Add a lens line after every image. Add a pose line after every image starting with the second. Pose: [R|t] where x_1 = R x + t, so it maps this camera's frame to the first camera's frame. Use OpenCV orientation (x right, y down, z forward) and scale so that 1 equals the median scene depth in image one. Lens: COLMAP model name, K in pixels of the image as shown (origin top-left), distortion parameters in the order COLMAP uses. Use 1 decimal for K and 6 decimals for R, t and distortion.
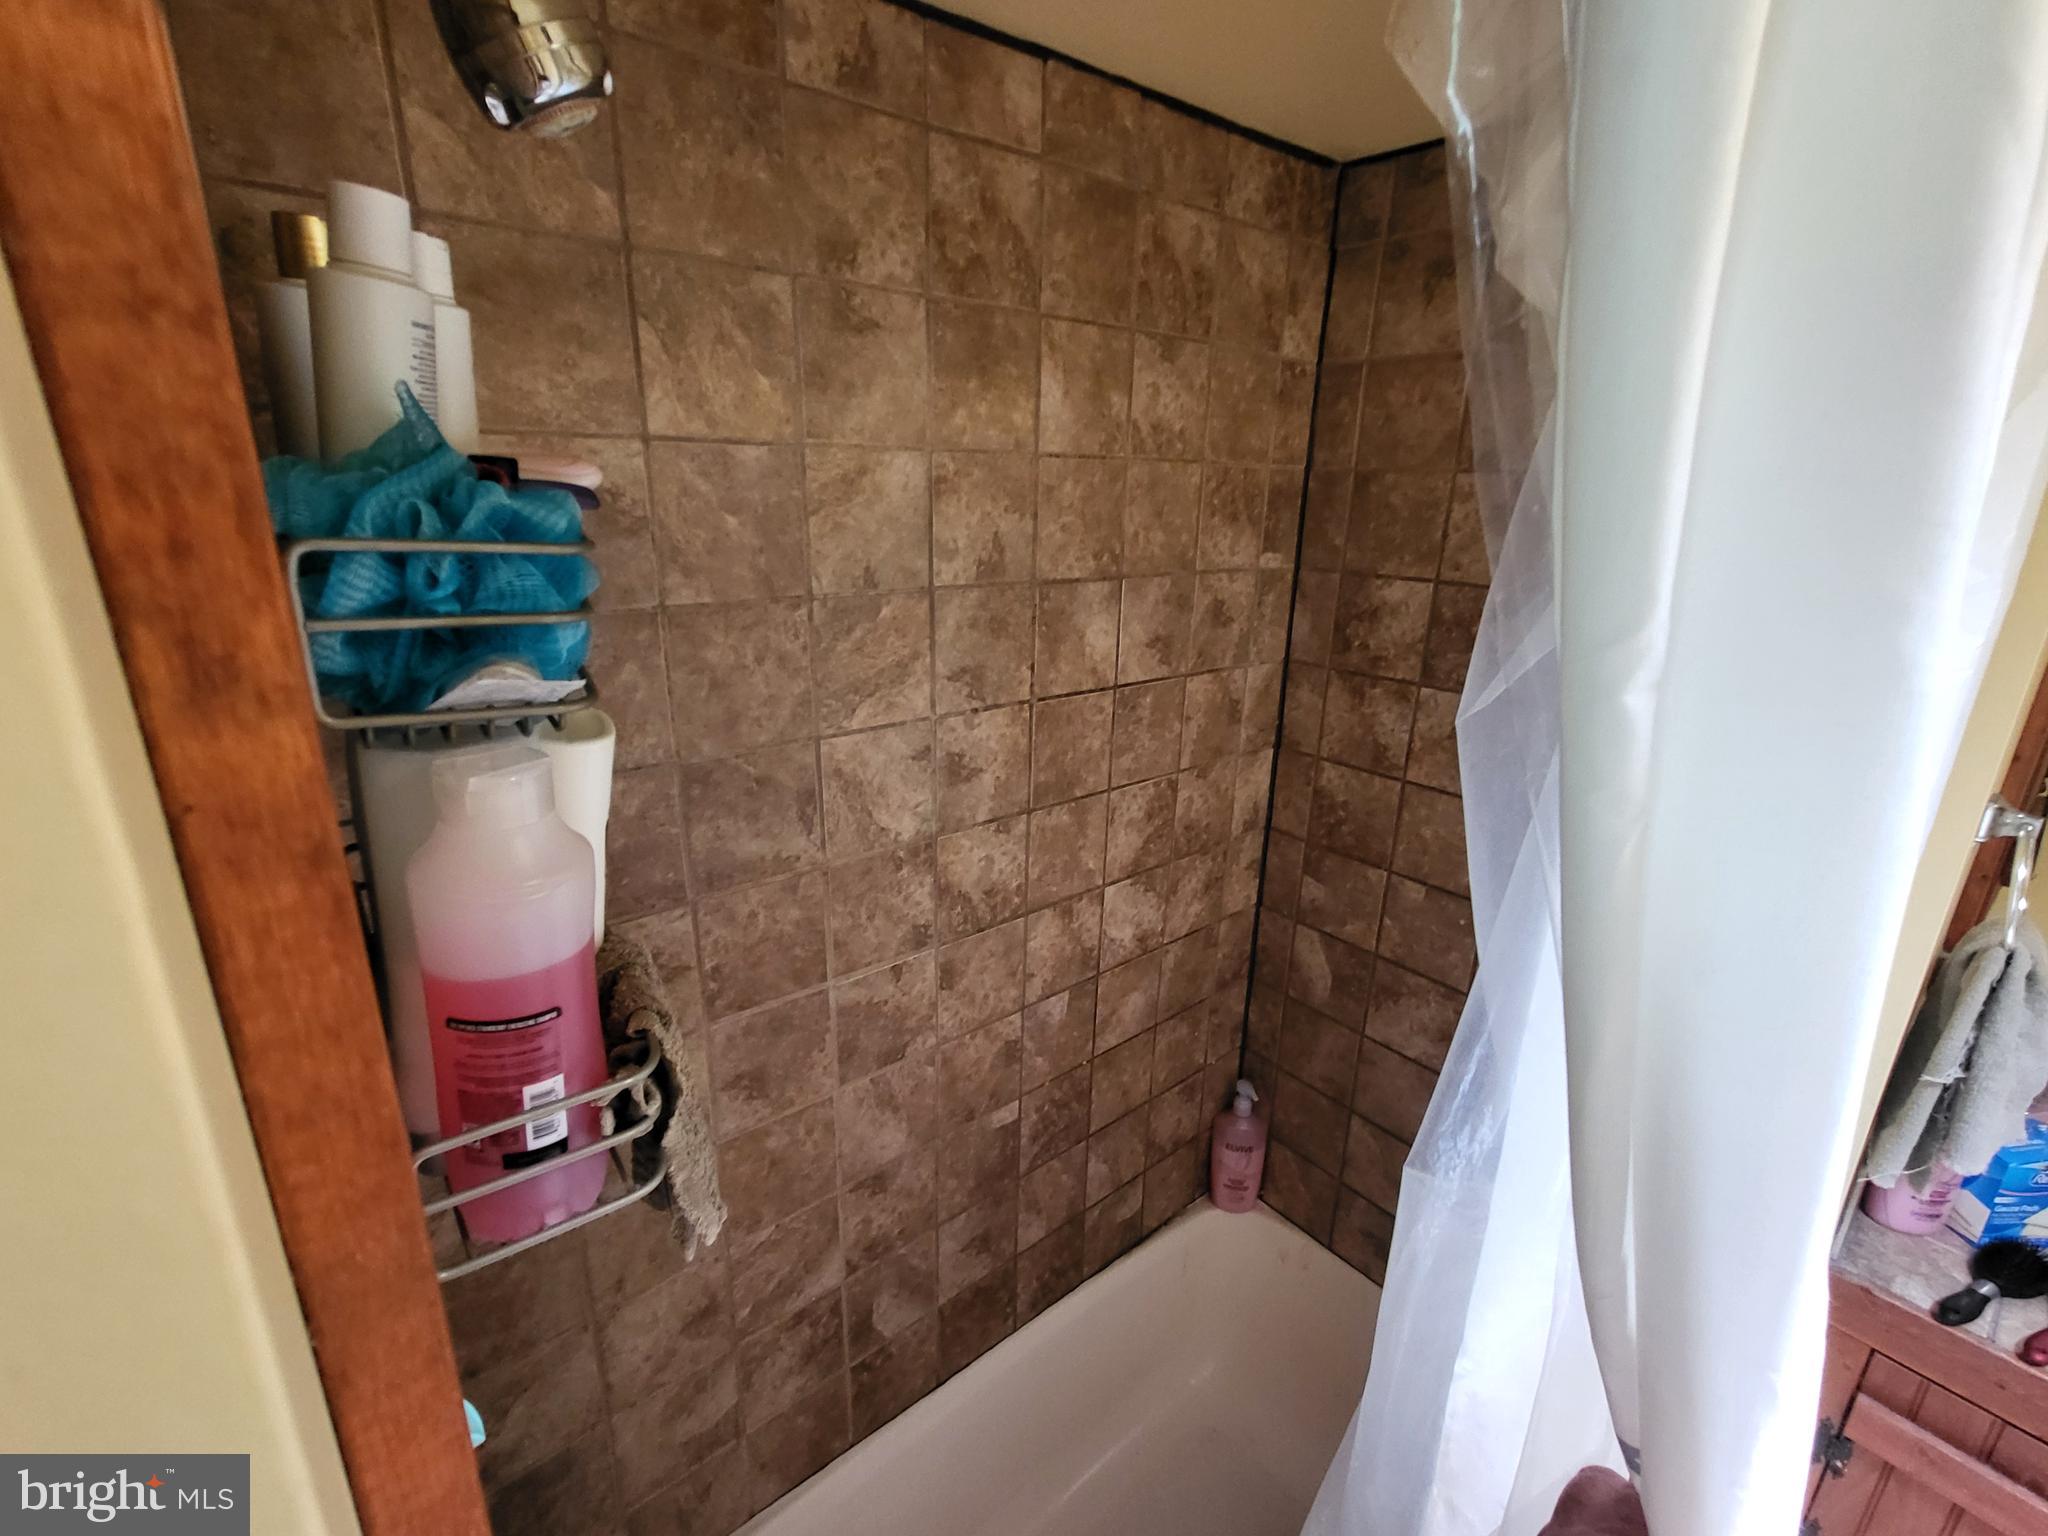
lens RADIAL K [[912.8, 0, 1014.9], [0, 912.8, 764.4], [0, 0, 1]] dist [0.010003, -0.000905]
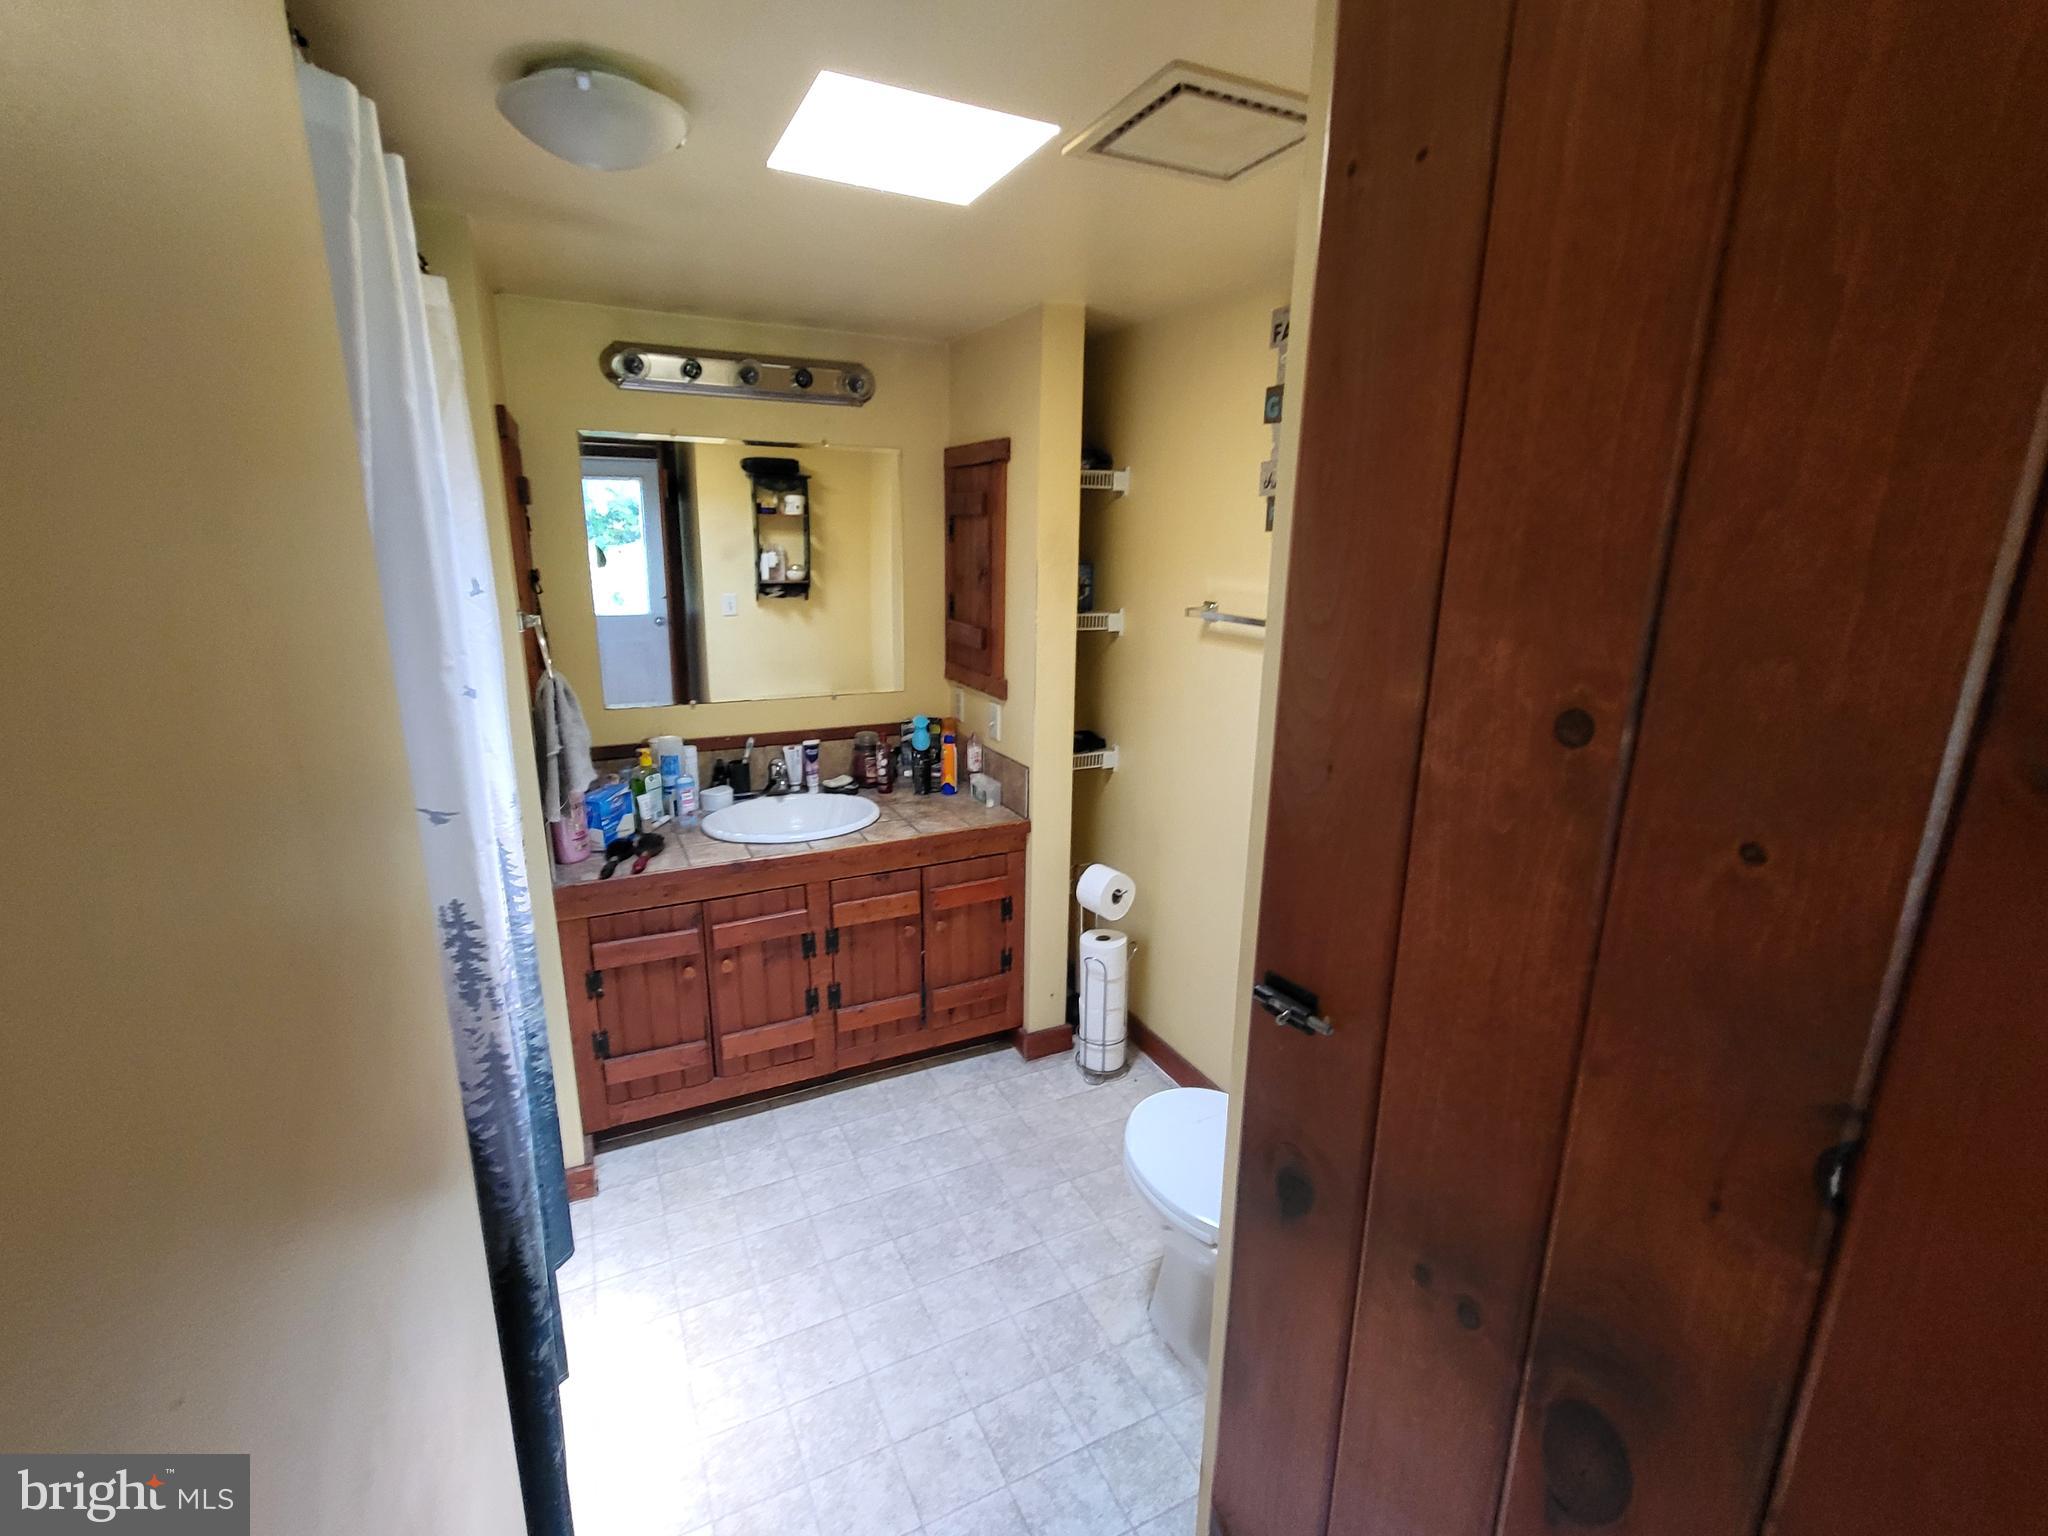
lens RADIAL K [[912.8, 0, 1014.9], [0, 912.8, 764.4], [0, 0, 1]] dist [0.010003, -0.000905]
pose [[0.237994, -0.258154, 0.936331, -0.537009], [0.289364, 0.939099, 0.185367, 0.259343], [-0.927161, 0.226824, 0.298200, -0.438146]]
